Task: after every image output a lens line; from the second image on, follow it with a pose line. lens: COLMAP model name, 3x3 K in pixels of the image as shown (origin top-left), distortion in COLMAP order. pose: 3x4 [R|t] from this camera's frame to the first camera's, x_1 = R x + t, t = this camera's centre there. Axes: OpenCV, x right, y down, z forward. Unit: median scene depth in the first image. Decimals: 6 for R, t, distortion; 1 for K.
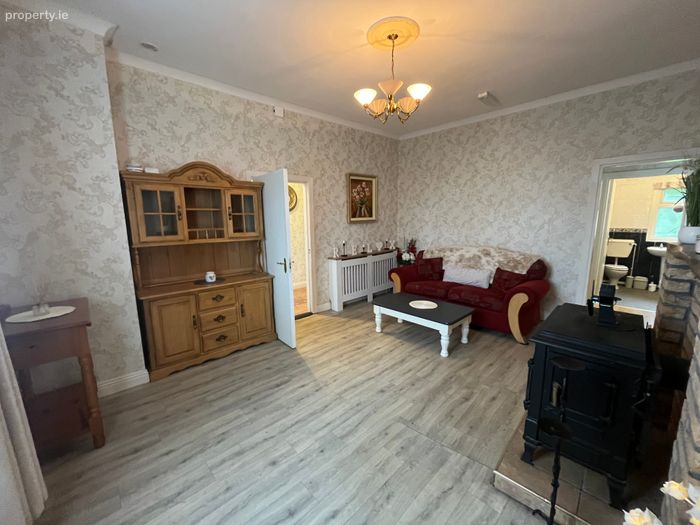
lens RADIAL K [[282.7, 0, 346.8], [0, 282.7, 262.7], [0, 0, 1]] dist [-0.006308, -0.000265]
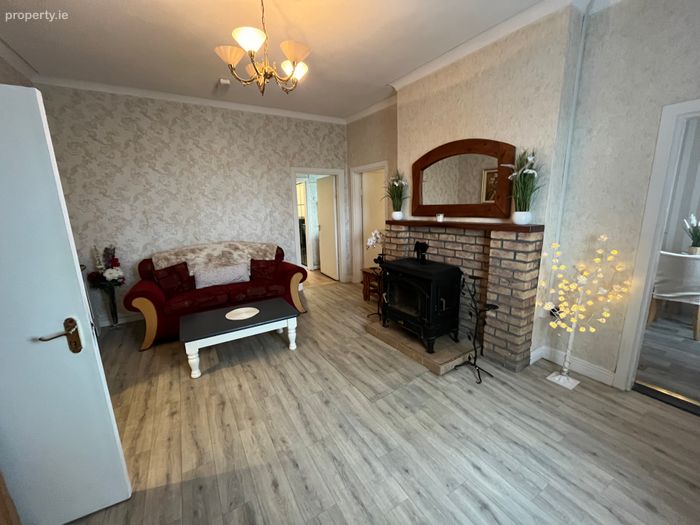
lens RADIAL K [[282.7, 0, 348.2], [0, 282.7, 262.8], [0, 0, 1]] dist [-0.006308, -0.000265]
pose [[0.220442, -0.191797, 0.956357, -0.514487], [0.180737, 0.971530, 0.153180, -0.085266], [-0.958509, 0.139082, 0.248831, 0.519616]]
